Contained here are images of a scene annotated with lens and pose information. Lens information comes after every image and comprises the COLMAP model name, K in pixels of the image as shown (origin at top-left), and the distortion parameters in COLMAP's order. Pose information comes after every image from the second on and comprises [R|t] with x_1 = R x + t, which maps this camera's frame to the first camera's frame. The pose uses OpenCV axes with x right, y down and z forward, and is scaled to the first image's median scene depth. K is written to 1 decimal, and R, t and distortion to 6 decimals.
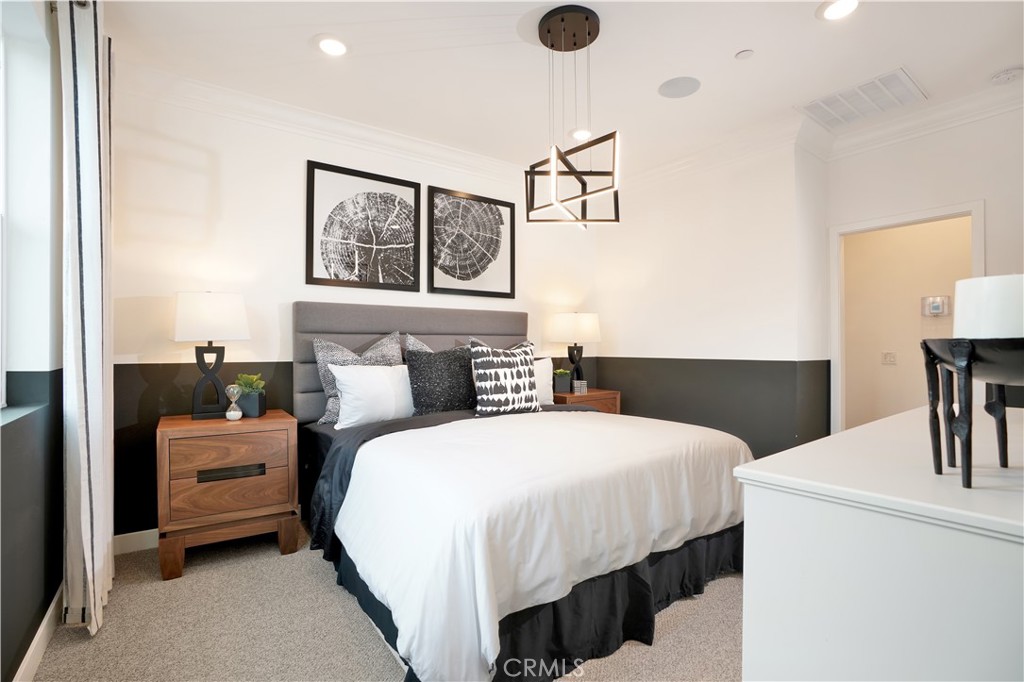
lens RADIAL K [[476.9, 0, 512.0], [0, 476.9, 341.0], [0, 0, 1]] dist [-0.074594, 0.030398]
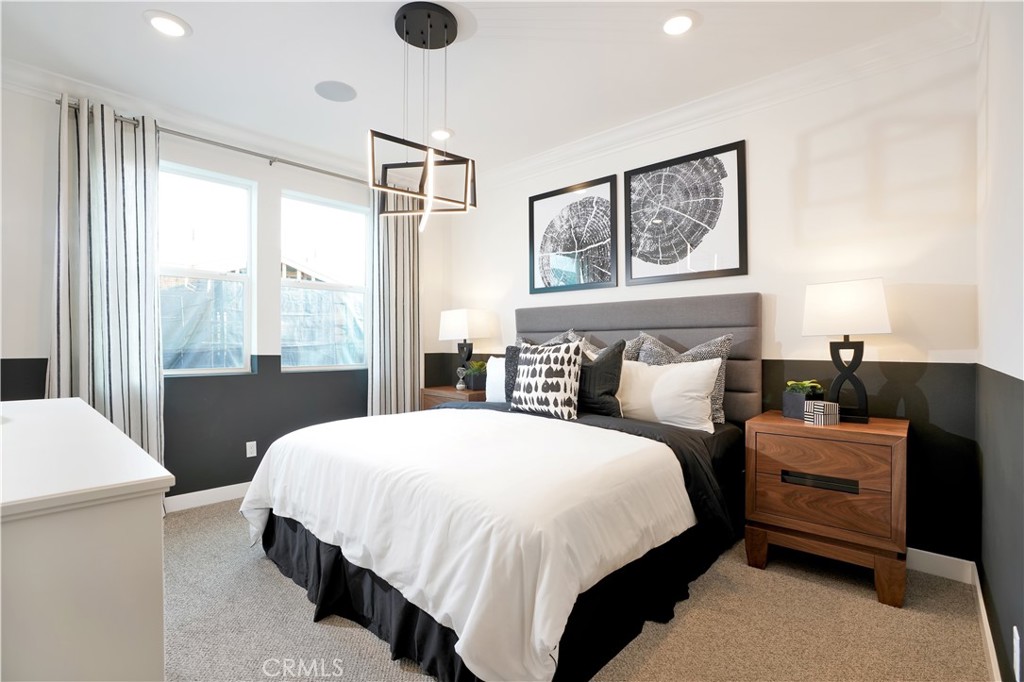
lens RADIAL K [[476.9, 0, 512.0], [0, 476.9, 341.0], [0, 0, 1]] dist [-0.074594, 0.030398]
pose [[0.185786, -0.003170, -0.982585, 0.711204], [0.013284, 0.999912, -0.000714, 0.005773], [0.982500, -0.012920, 0.185812, 0.606408]]
